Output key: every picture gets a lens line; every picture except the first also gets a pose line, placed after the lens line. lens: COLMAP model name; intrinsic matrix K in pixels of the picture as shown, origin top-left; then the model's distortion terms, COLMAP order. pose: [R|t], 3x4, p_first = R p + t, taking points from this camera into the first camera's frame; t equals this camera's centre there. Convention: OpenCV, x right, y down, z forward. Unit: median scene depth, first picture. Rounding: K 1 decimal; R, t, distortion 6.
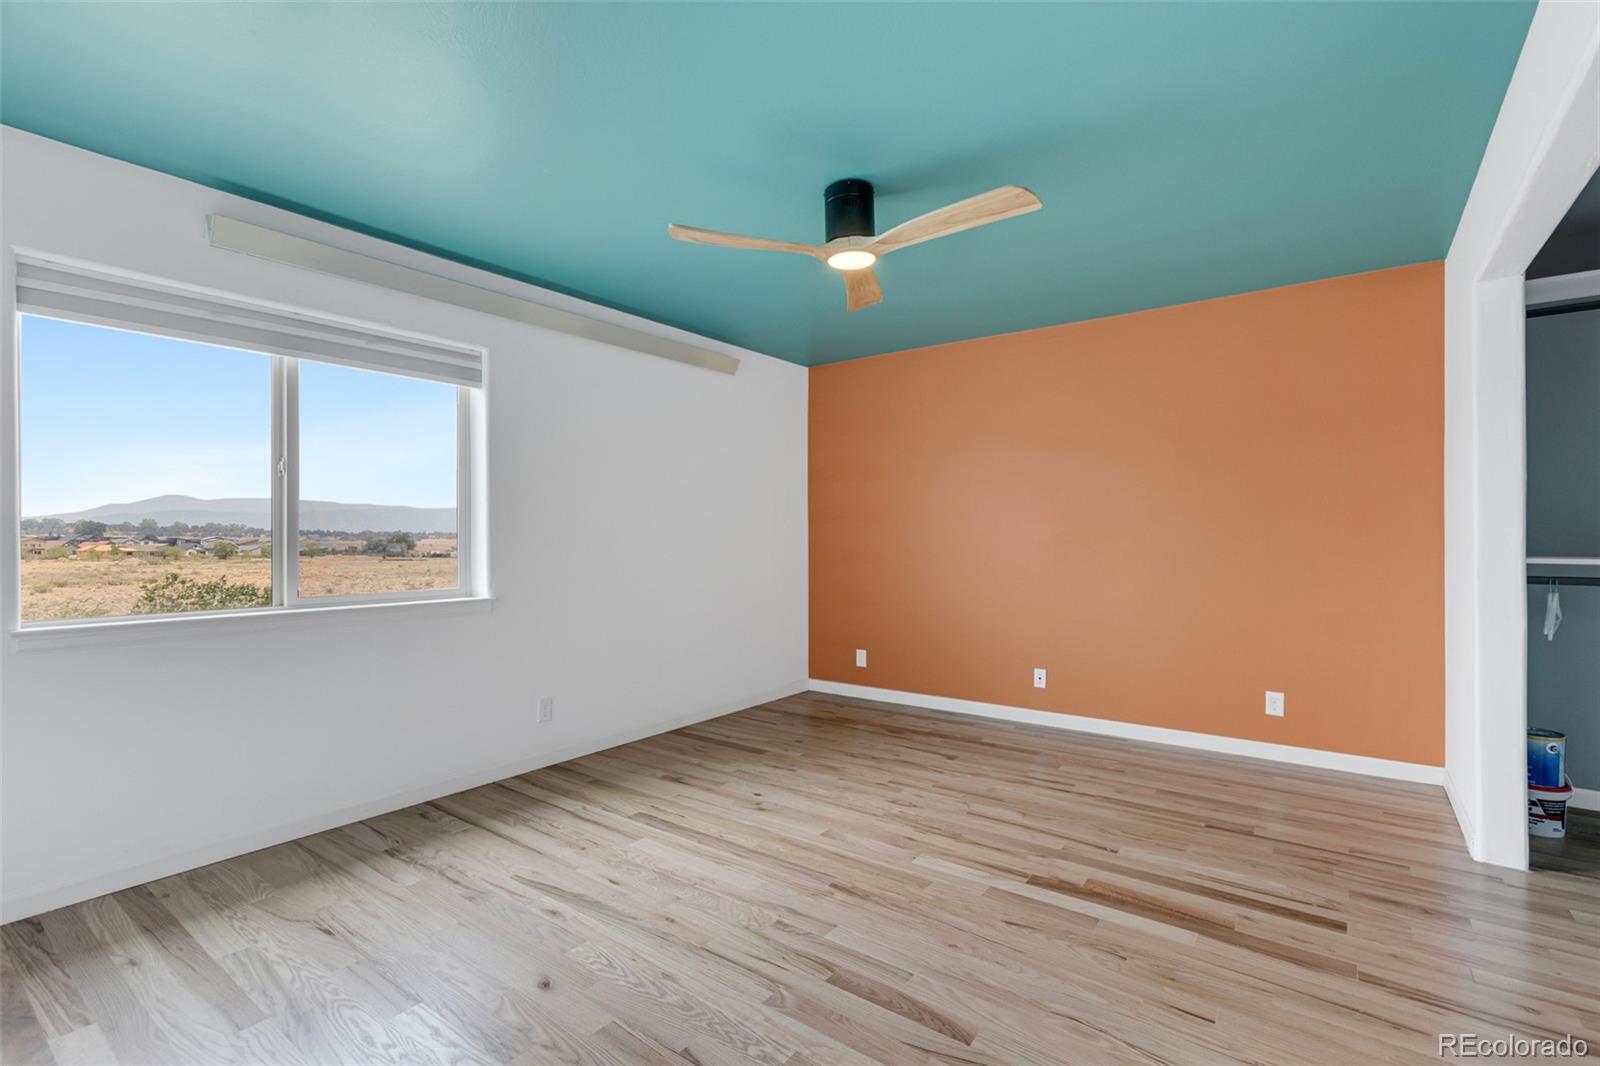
lens RADIAL K [[723.4, 0, 784.2], [0, 723.4, 535.9], [0, 0, 1]] dist [-0.001485, 0.000812]
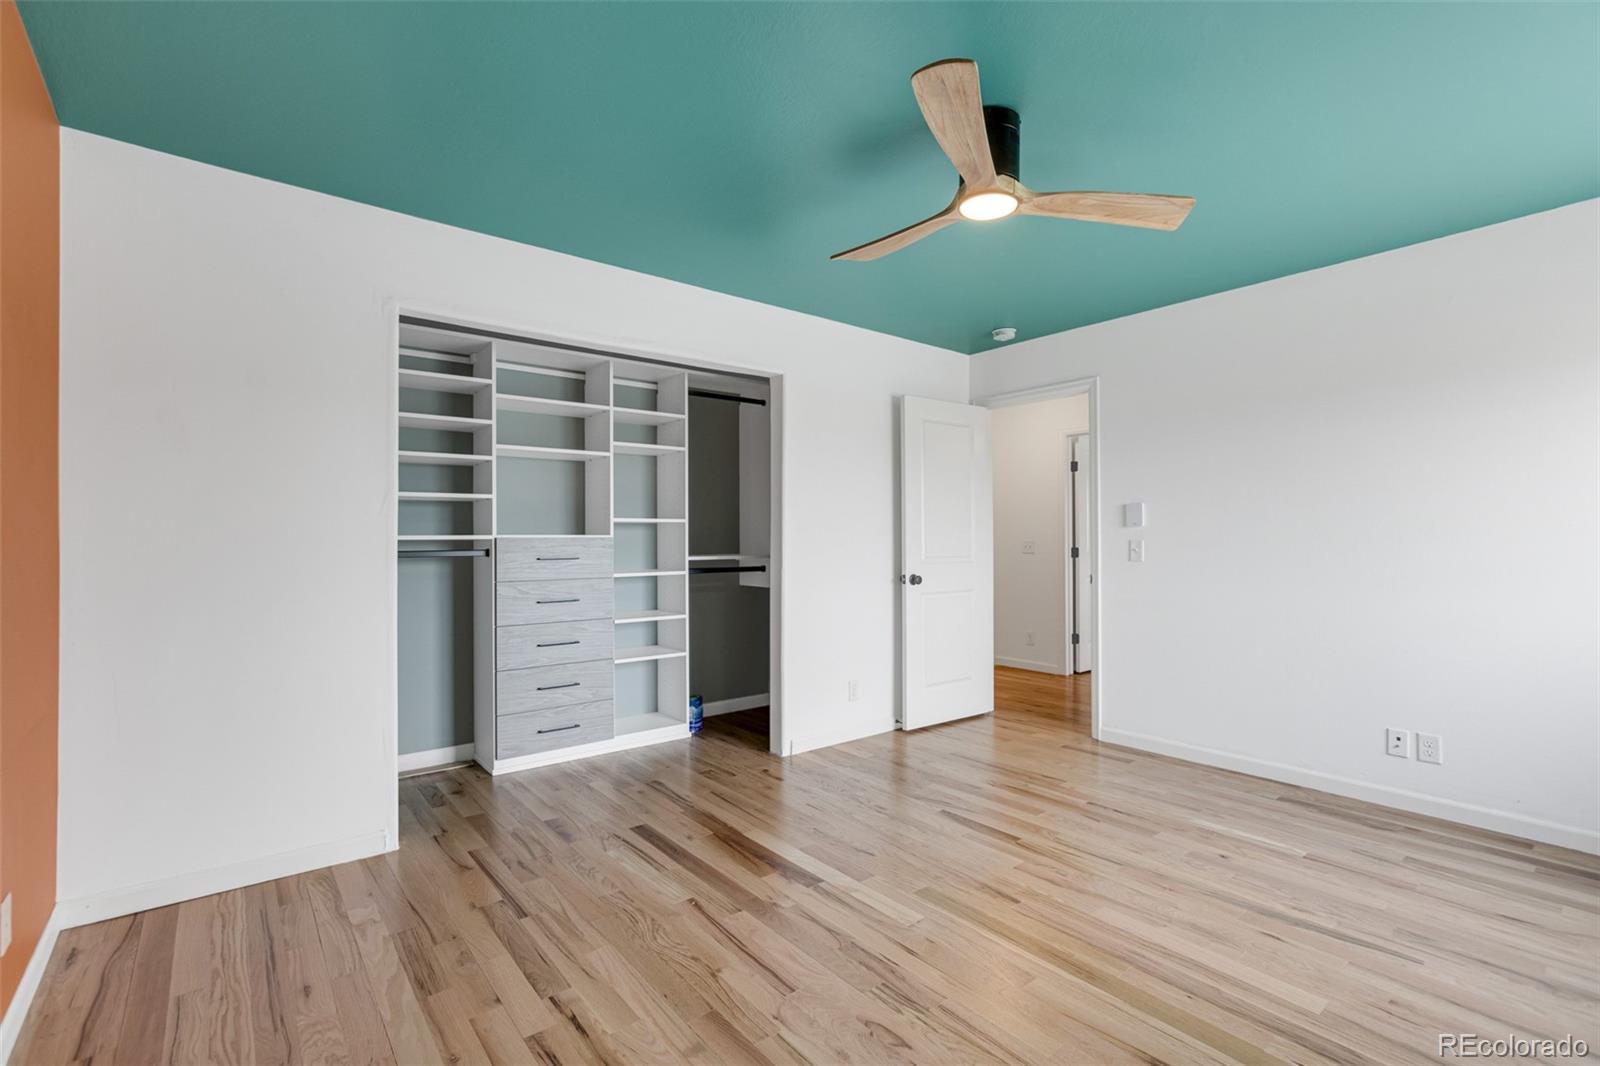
lens RADIAL K [[723.4, 0, 784.2], [0, 723.4, 535.9], [0, 0, 1]] dist [-0.001485, 0.000812]
pose [[-0.971132, 0.005810, 0.238473, 0.126925], [0.004291, 0.999967, -0.006889, -0.012111], [-0.238505, -0.005667, -0.971125, 1.876320]]
